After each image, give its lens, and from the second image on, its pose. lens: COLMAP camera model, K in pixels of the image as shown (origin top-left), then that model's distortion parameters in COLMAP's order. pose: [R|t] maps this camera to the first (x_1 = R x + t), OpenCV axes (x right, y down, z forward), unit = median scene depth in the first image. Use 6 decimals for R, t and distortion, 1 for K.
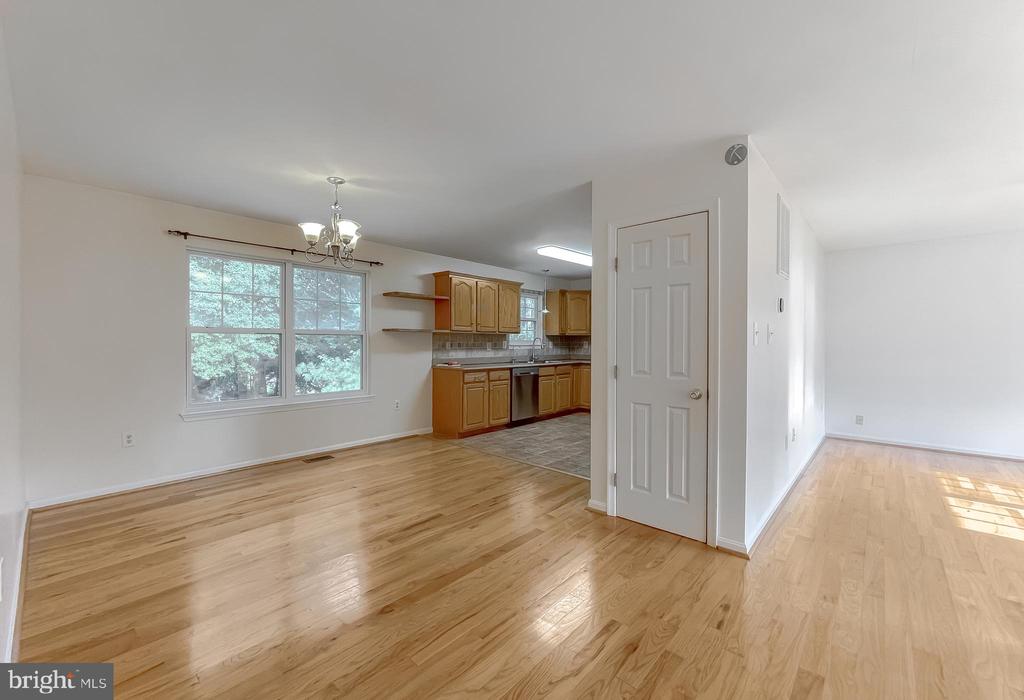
lens RADIAL K [[420.2, 0, 512.0], [0, 420.2, 350.0], [0, 0, 1]] dist [0.000364, 0.000081]
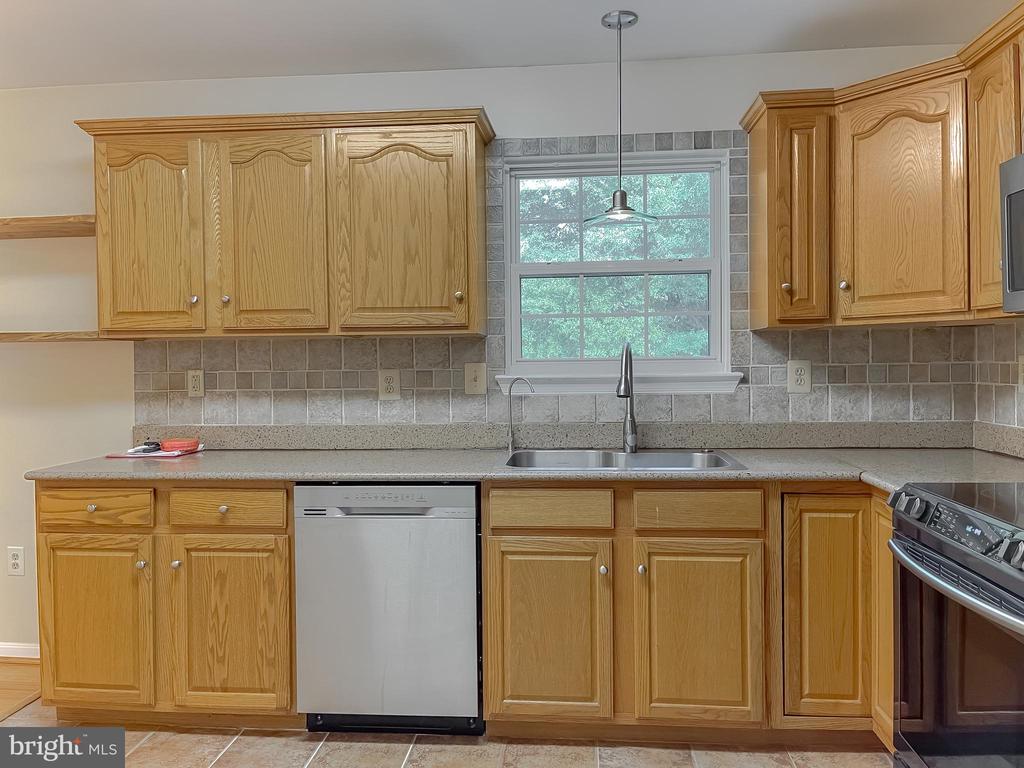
lens RADIAL K [[758.5, 0, 512.0], [0, 758.5, 384.0], [0, 0, 1]] dist [0.003434, 0.001825]
pose [[0.598864, 0.010523, -0.800782, 0.365810], [-0.003521, 0.999939, 0.010507, -0.014080], [0.800843, -0.003473, 0.598864, 0.780274]]
